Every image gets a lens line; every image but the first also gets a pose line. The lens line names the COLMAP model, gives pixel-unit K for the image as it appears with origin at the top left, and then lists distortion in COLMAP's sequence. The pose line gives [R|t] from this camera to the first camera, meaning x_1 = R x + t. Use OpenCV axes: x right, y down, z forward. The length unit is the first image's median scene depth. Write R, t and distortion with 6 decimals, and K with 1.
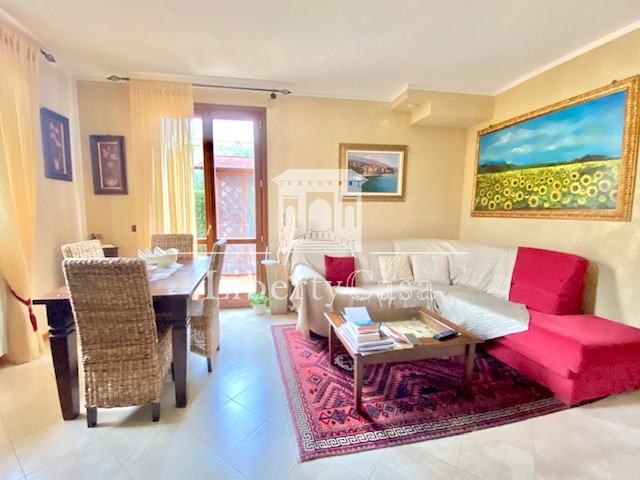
lens RADIAL K [[270.2, 0, 312.9], [0, 270.2, 238.6], [0, 0, 1]] dist [0.020702, -0.020186]
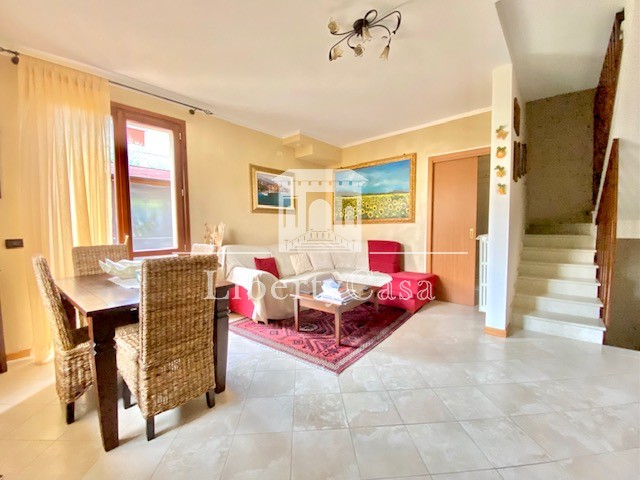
lens RADIAL K [[250.5, 0, 320.0], [0, 250.5, 240.0], [0, 0, 1]] dist [0.017024, -0.017392]
pose [[0.783387, -0.049083, 0.619593, -0.470483], [0.078587, 0.996698, -0.020407, 0.036642], [-0.616545, 0.064679, 0.784658, -0.053995]]
